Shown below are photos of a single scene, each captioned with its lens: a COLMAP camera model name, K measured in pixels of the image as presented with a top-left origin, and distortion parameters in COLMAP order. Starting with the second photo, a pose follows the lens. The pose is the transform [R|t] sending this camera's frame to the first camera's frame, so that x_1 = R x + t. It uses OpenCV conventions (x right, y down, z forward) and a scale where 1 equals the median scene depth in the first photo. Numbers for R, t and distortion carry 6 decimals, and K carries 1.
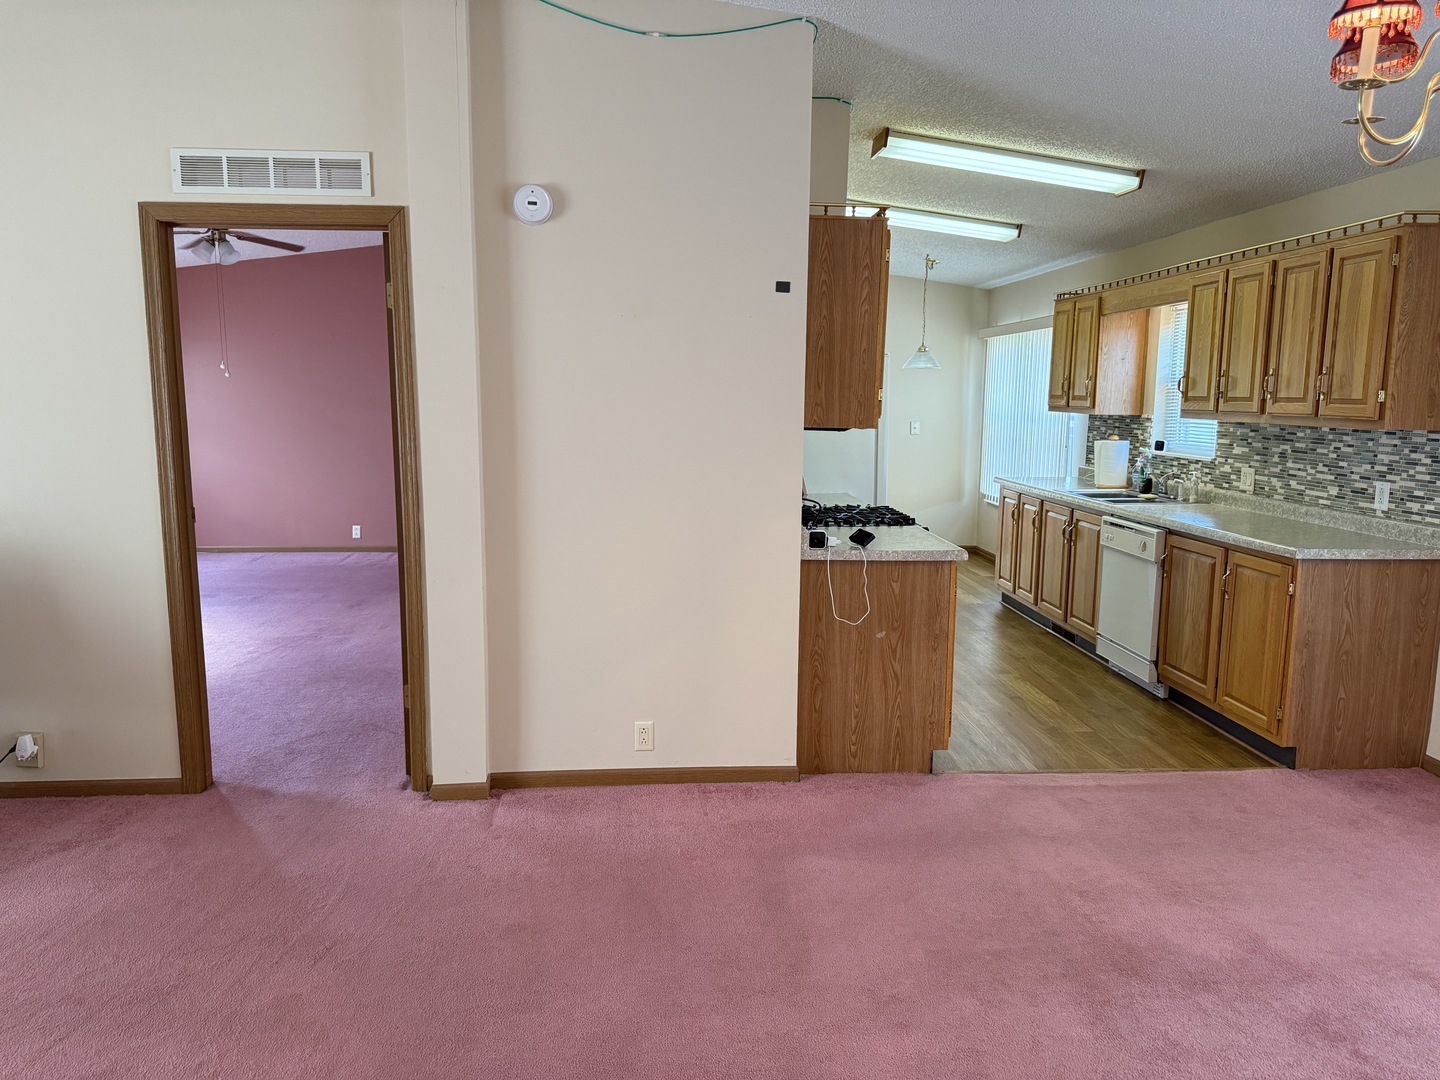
lens RADIAL K [[1009.8, 0, 722.6], [0, 1009.8, 541.9], [0, 0, 1]] dist [0.033476, -0.035920]
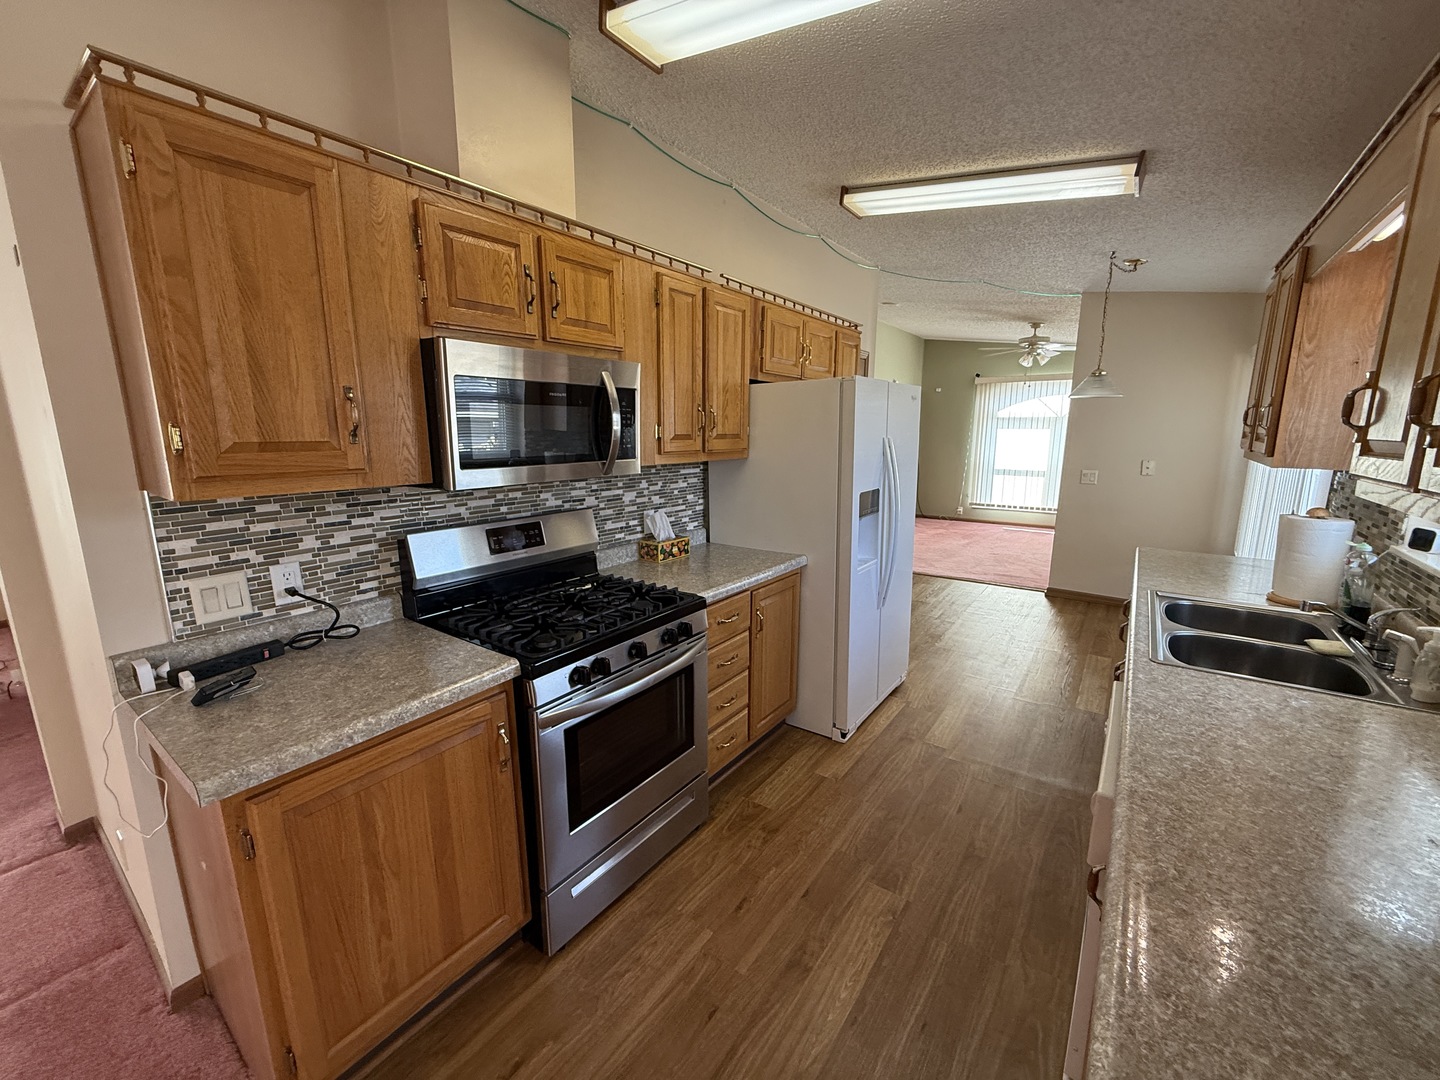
lens RADIAL K [[575.1, 0, 715.6], [0, 575.1, 535.8], [0, 0, 1]] dist [0.001042, 0.001223]
pose [[0.764836, 0.111797, -0.634451, 0.443755], [-0.089914, 0.993713, 0.066710, -0.107957], [0.637920, 0.006023, 0.770079, 0.738408]]
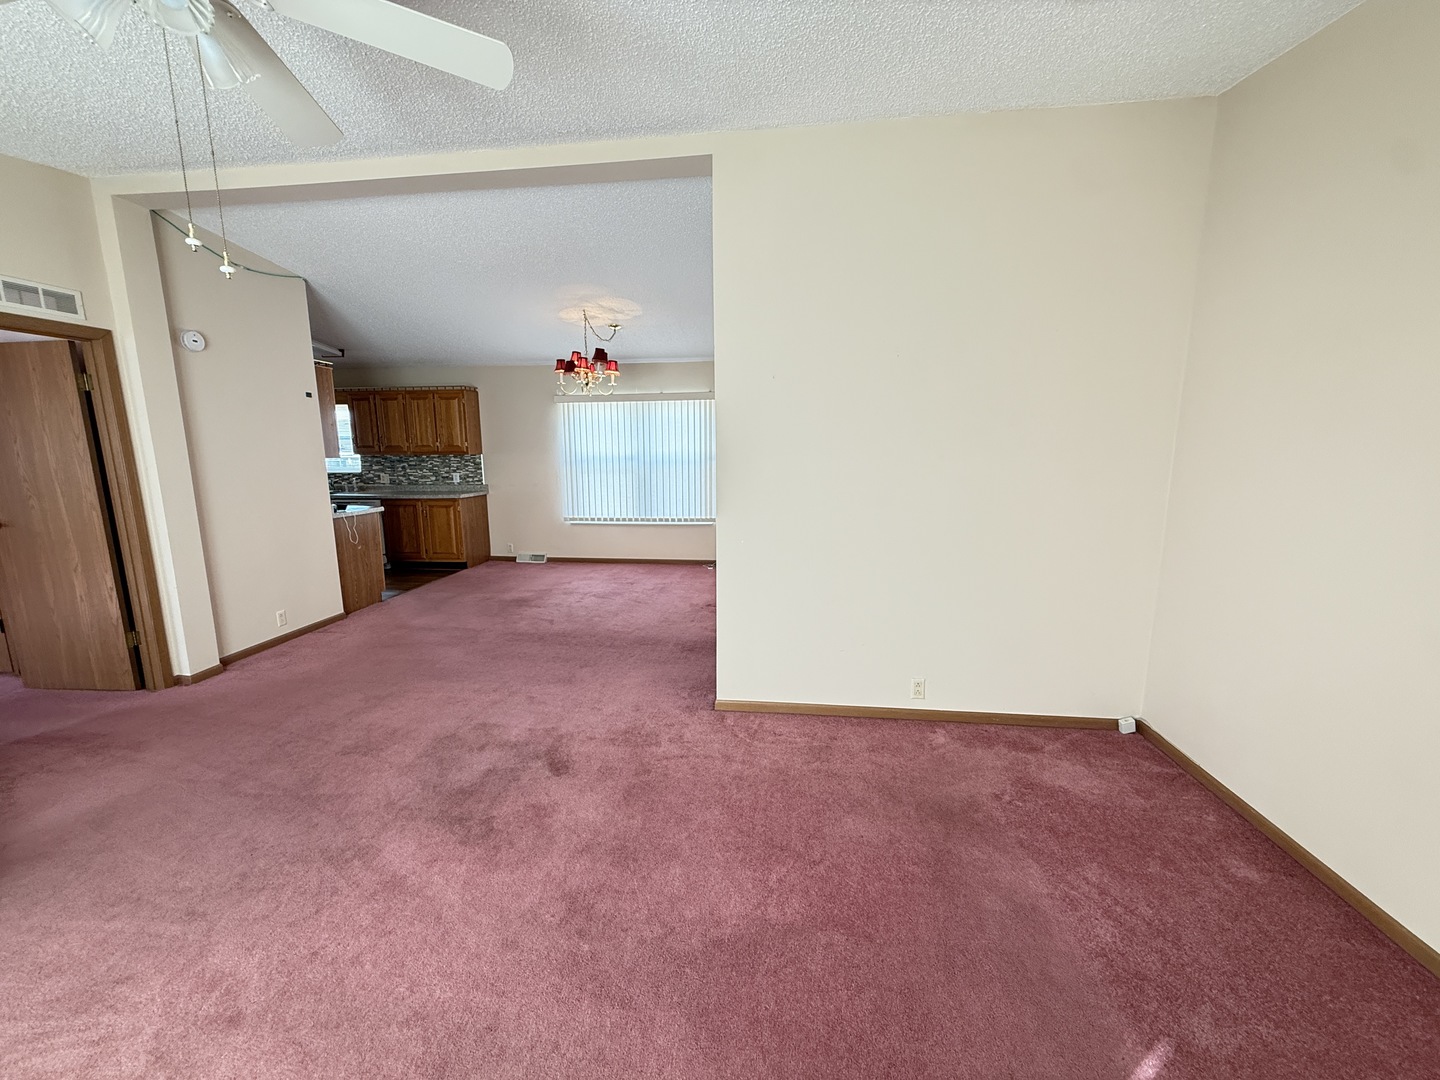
lens RADIAL K [[575.1, 0, 714.8], [0, 575.1, 547.4], [0, 0, 1]] dist [0.001042, 0.001223]
pose [[0.193617, -0.181086, 0.964220, -0.762822], [0.151416, 0.976558, 0.152998, 0.009721], [-0.969322, 0.116376, 0.216497, -0.067195]]
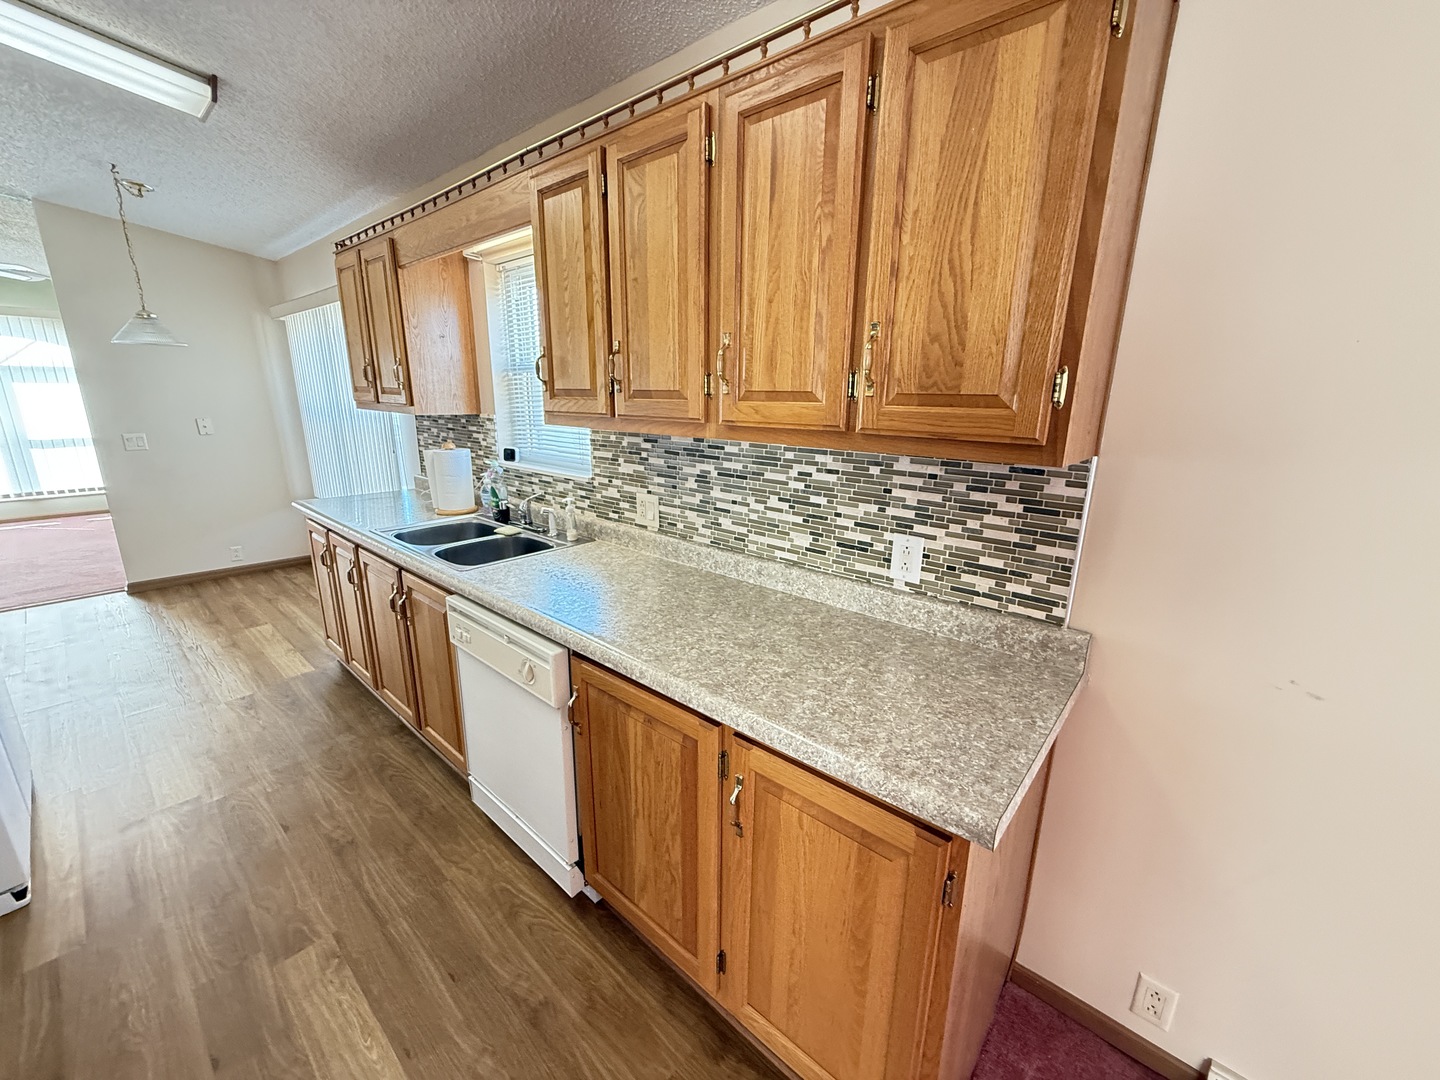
lens RADIAL K [[575.1, 0, 713.7], [0, 575.1, 538.1], [0, 0, 1]] dist [0.001042, 0.001223]
pose [[0.713076, -0.173749, 0.679216, 0.296958], [0.098807, 0.984040, 0.147993, -0.104177], [-0.694089, -0.038419, 0.718863, 0.733398]]
